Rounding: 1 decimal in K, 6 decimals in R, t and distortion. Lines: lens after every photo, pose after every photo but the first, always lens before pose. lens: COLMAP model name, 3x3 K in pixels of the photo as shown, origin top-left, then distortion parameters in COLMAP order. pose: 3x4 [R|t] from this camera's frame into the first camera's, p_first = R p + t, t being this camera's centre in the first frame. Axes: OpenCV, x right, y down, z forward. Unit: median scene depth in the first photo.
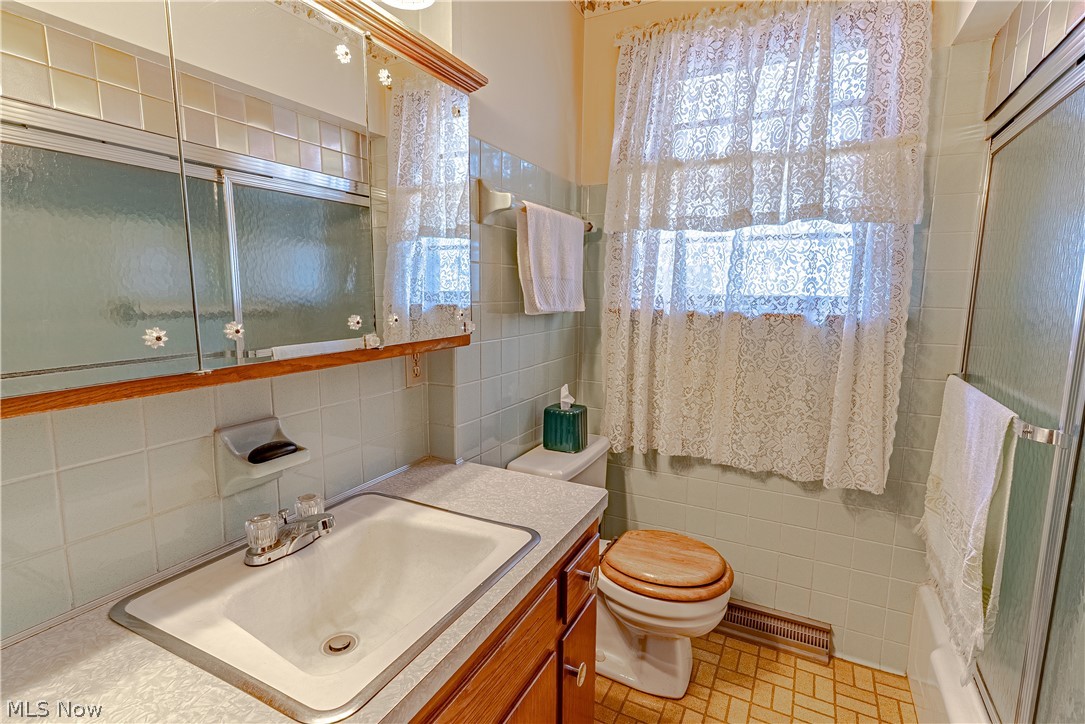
lens RADIAL K [[517.4, 0, 542.7], [0, 517.4, 357.9], [0, 0, 1]] dist [0.001271, 0.000185]
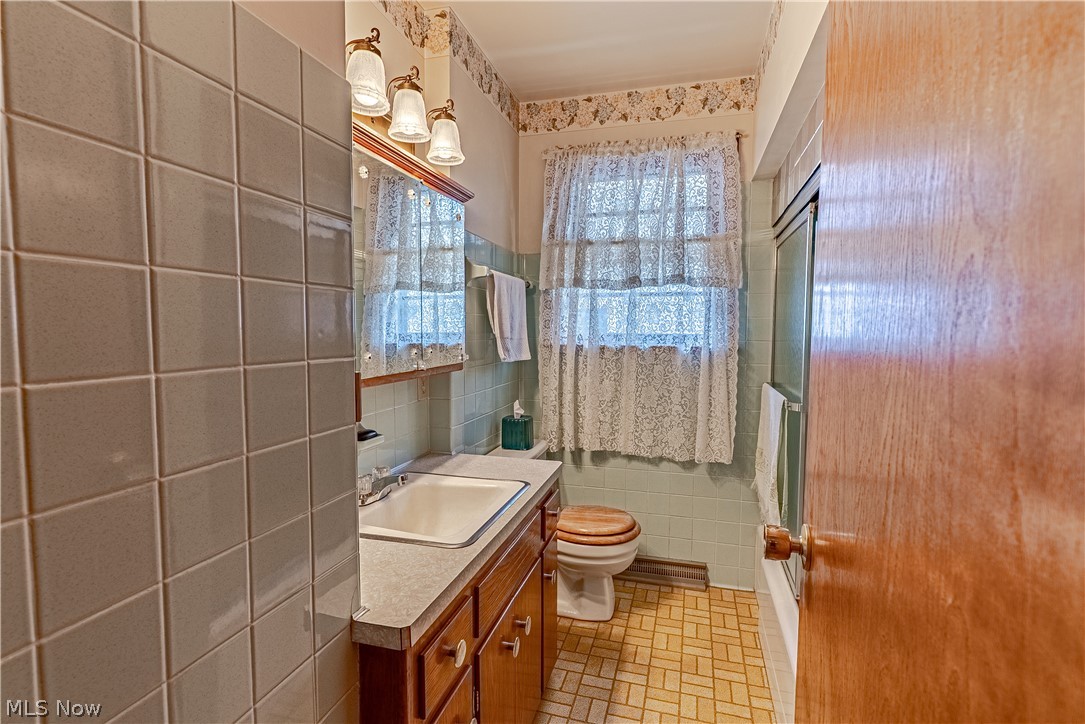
lens RADIAL K [[517.4, 0, 542.7], [0, 517.4, 357.9], [0, 0, 1]] dist [0.001271, 0.000185]
pose [[0.979903, -0.018057, 0.198657, -0.165648], [0.032872, 0.996897, -0.071530, 0.041784], [-0.196749, 0.076623, 0.977455, -0.367358]]
